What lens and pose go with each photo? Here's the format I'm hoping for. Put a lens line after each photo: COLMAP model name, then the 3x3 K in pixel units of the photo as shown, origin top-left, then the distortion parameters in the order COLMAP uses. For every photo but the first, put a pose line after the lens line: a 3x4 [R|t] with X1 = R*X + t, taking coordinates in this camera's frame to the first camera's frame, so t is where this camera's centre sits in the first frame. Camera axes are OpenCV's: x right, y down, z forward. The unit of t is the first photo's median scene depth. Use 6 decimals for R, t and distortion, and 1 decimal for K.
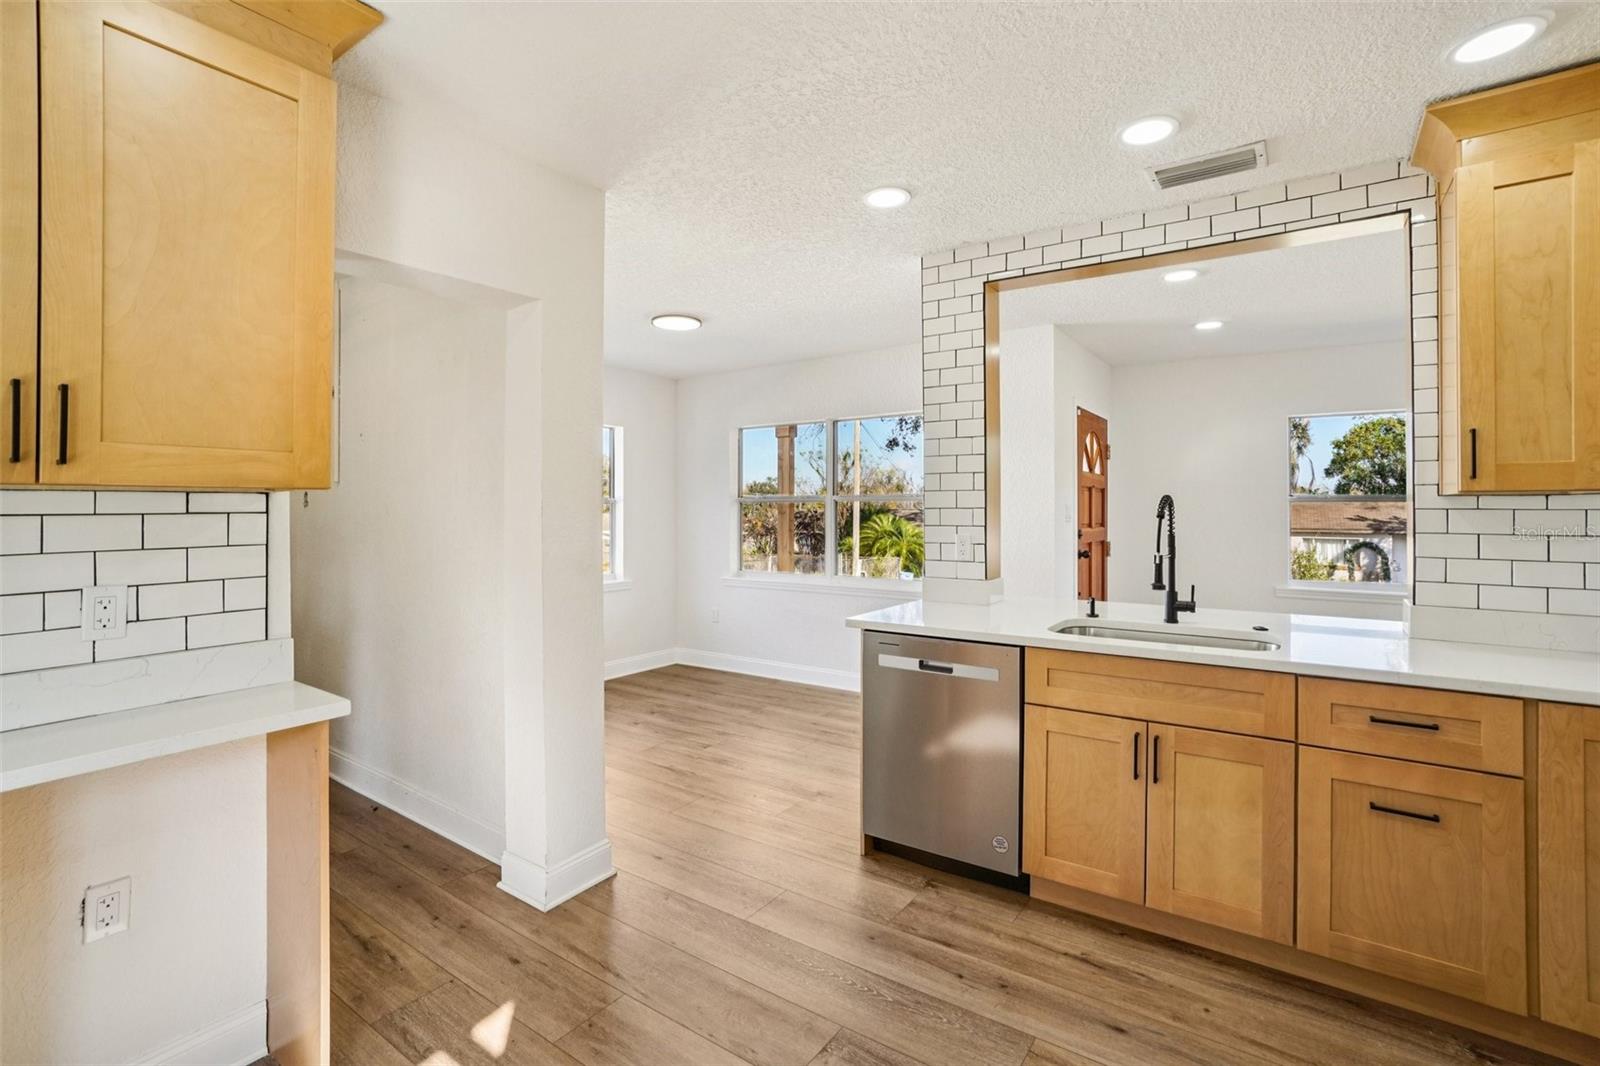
lens RADIAL K [[725.0, 0, 805.1], [0, 725.0, 511.6], [0, 0, 1]] dist [-0.058626, 0.023506]
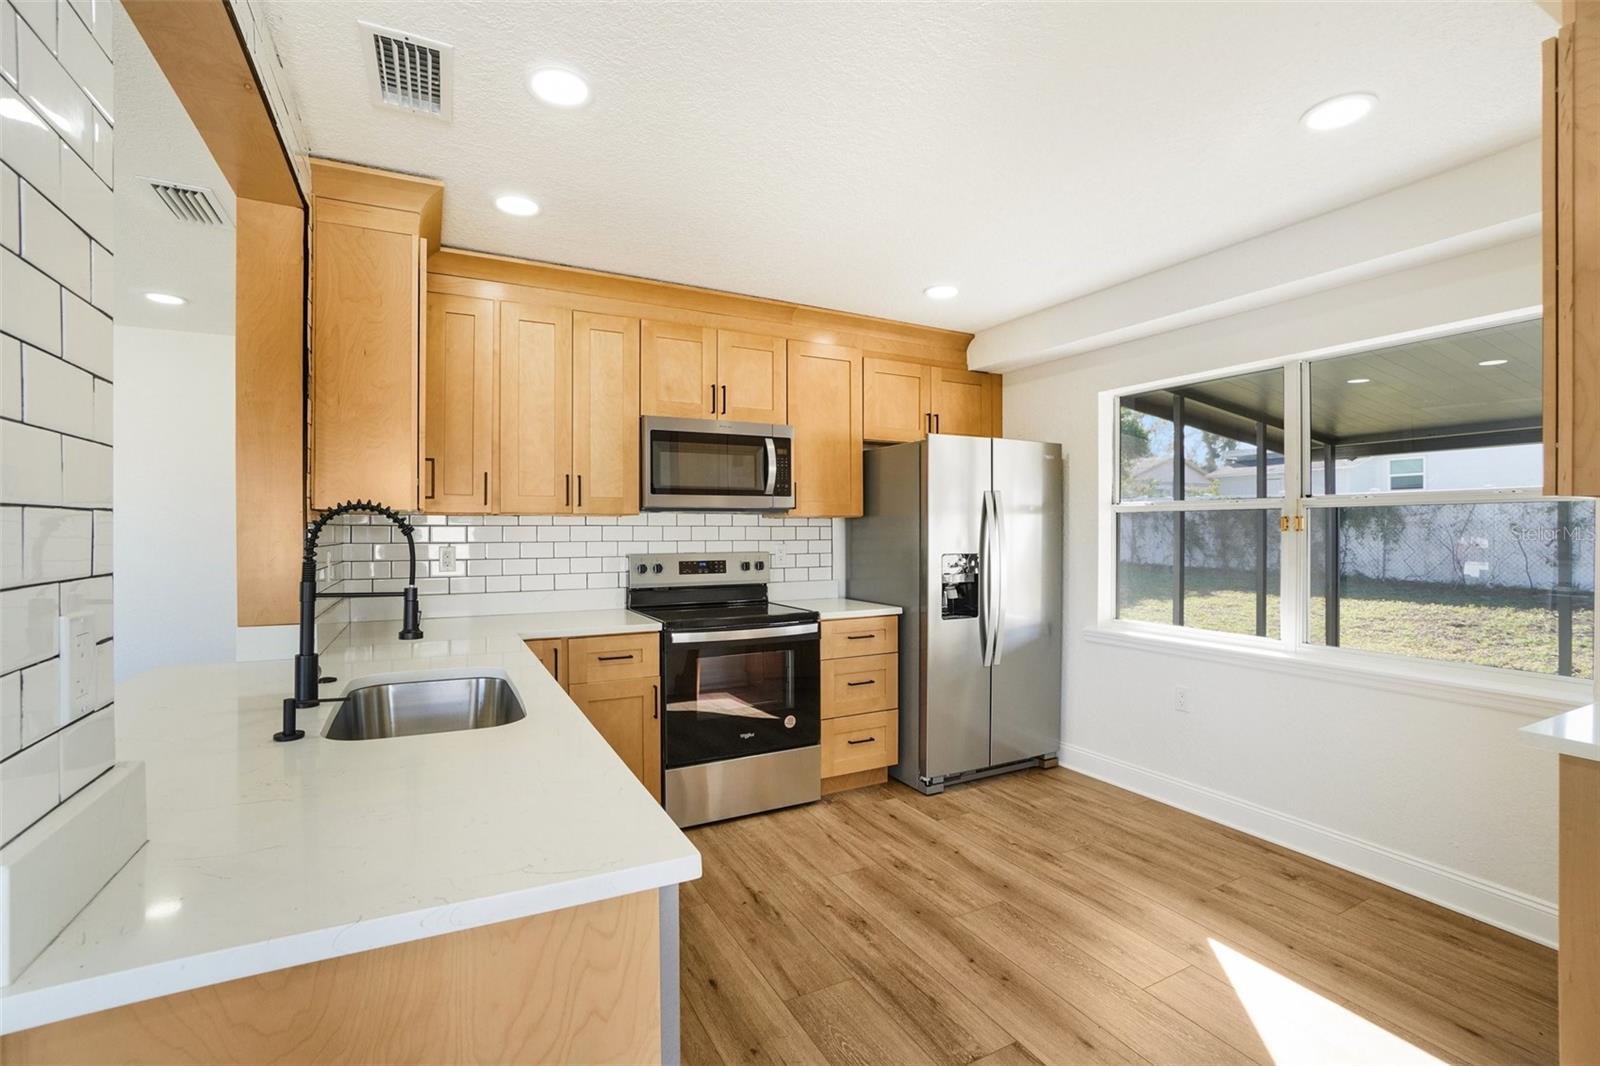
lens RADIAL K [[715.6, 0, 793.3], [0, 715.6, 527.3], [0, 0, 1]] dist [-0.058635, 0.022831]
pose [[-0.882037, 0.004576, 0.471157, -0.151211], [0.004986, 0.999987, -0.000377, 0.005262], [-0.471153, 0.002017, -0.882049, 1.451290]]
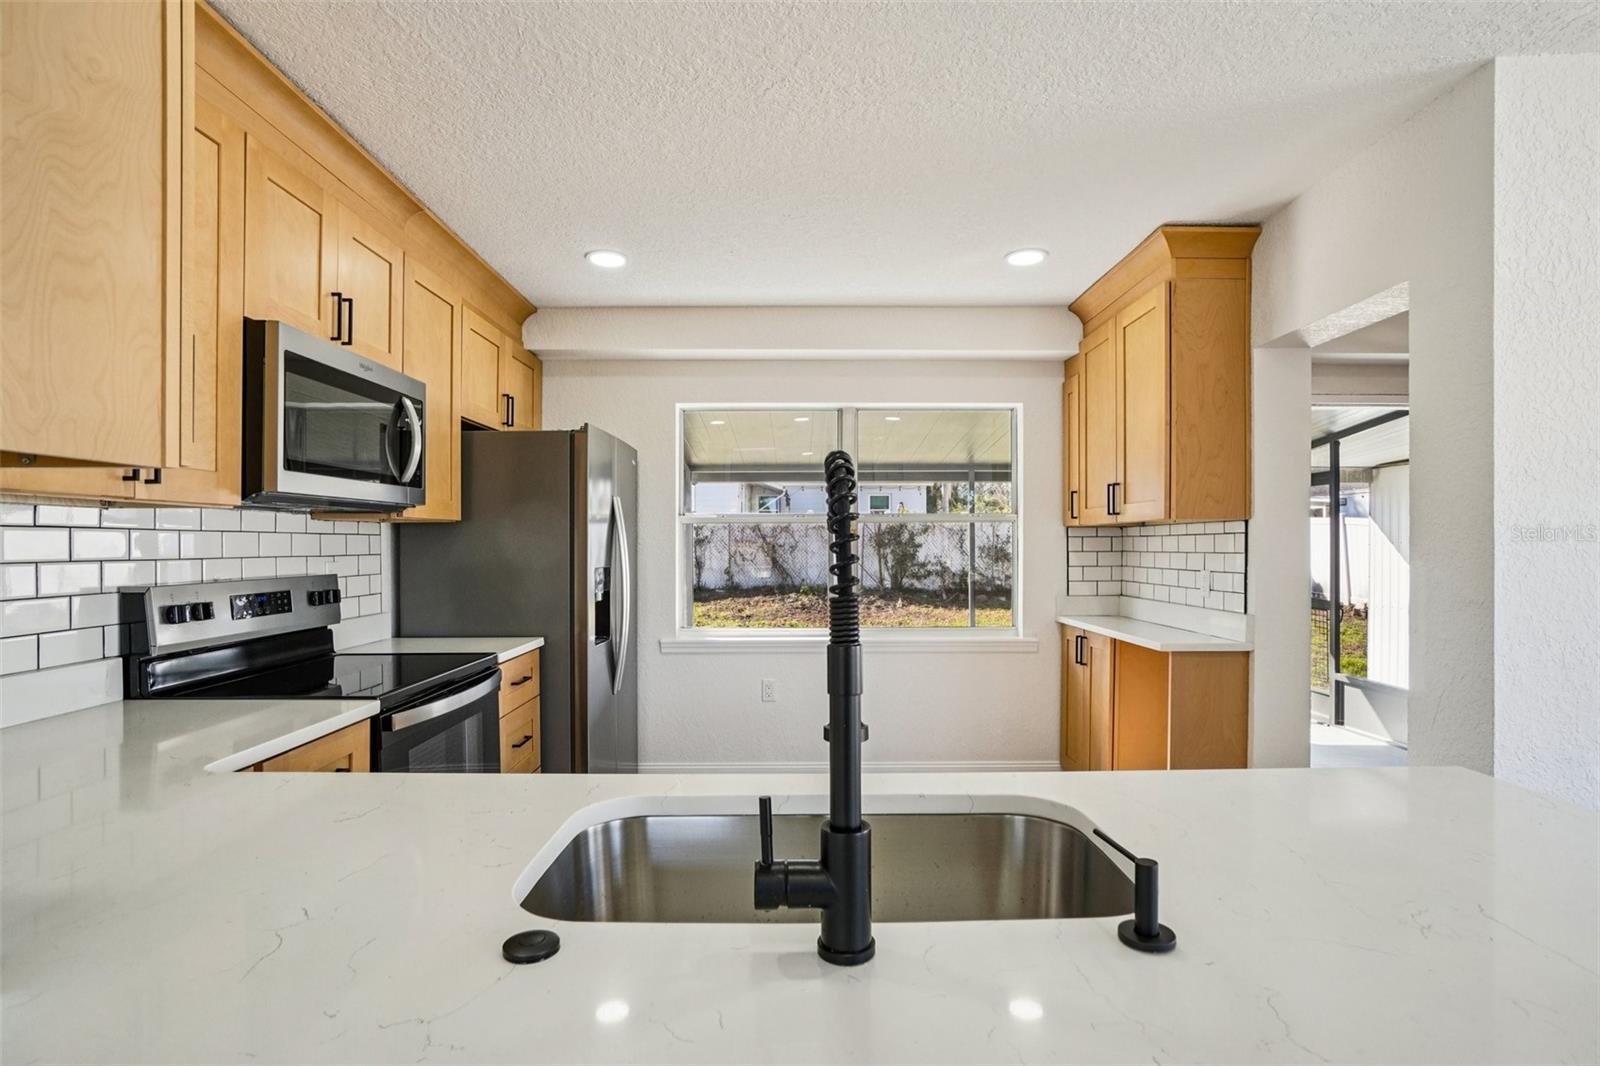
lens RADIAL K [[773.6, 0, 805.5], [0, 773.6, 539.4], [0, 0, 1]] dist [-0.048651, 0.000045]
pose [[-0.814917, 0.000539, -0.579577, 0.740317], [0.000329, 1.000000, 0.000467, 0.010652], [0.579578, 0.000190, -0.814917, 1.318456]]
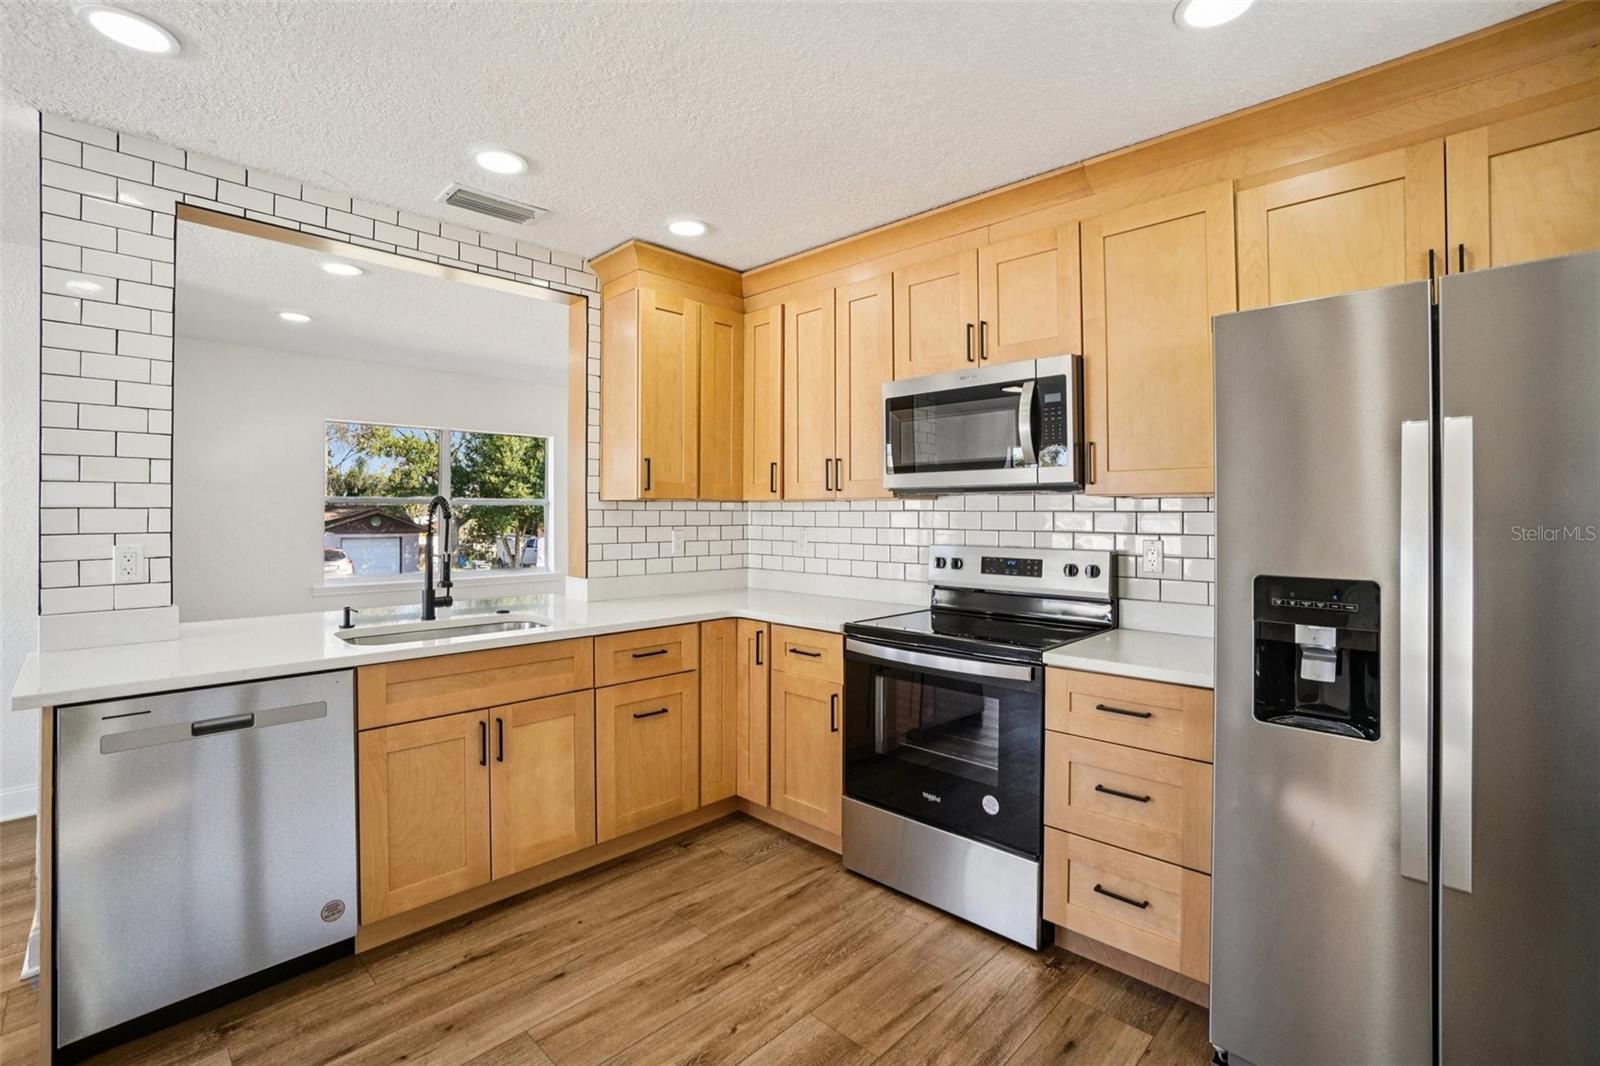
lens RADIAL K [[715.8, 0, 798.9], [0, 715.8, 506.0], [0, 0, 1]] dist [-0.058033, 0.022712]
pose [[0.168597, 0.008076, 0.985652, -0.440880], [0.002577, 0.999959, -0.008634, 0.001506], [-0.985682, 0.003996, 0.168569, 0.327620]]
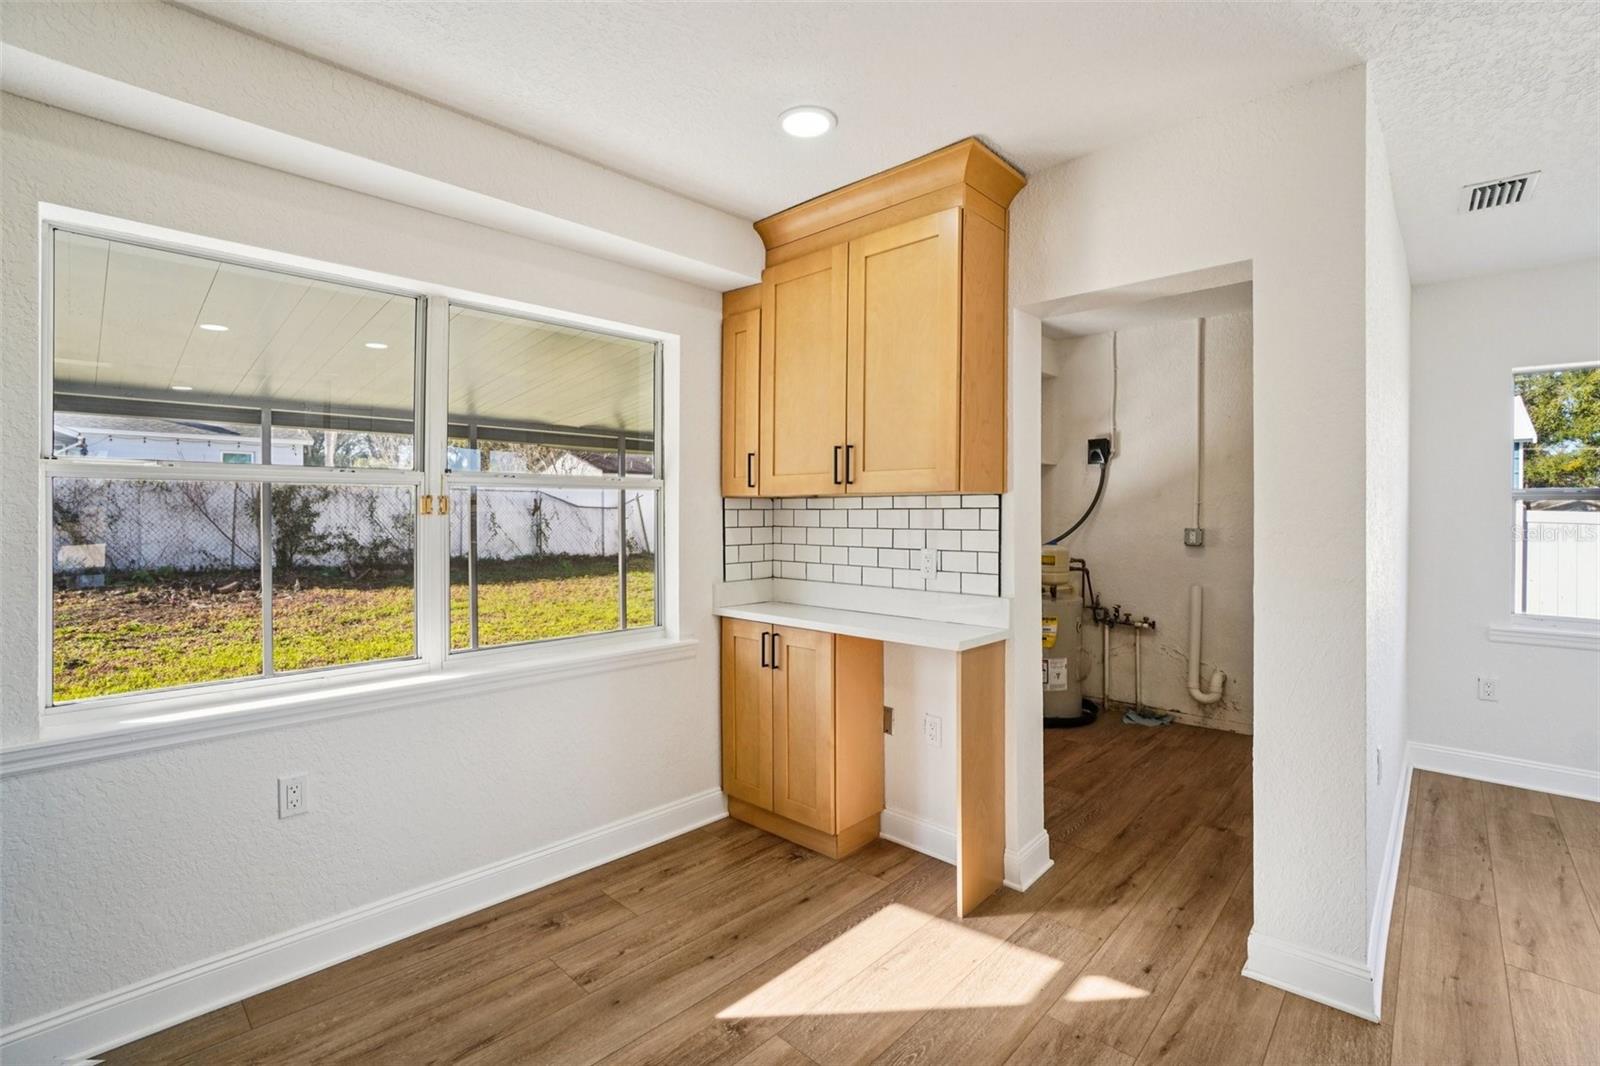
lens RADIAL K [[716.4, 0, 797.3], [0, 716.4, 514.7], [0, 0, 1]] dist [-0.062141, 0.019003]
pose [[-0.147327, 0.007034, -0.989063, 0.533761], [-0.006833, 0.999944, 0.008129, 0.004035], [0.989064, 0.007956, -0.147270, 0.584848]]
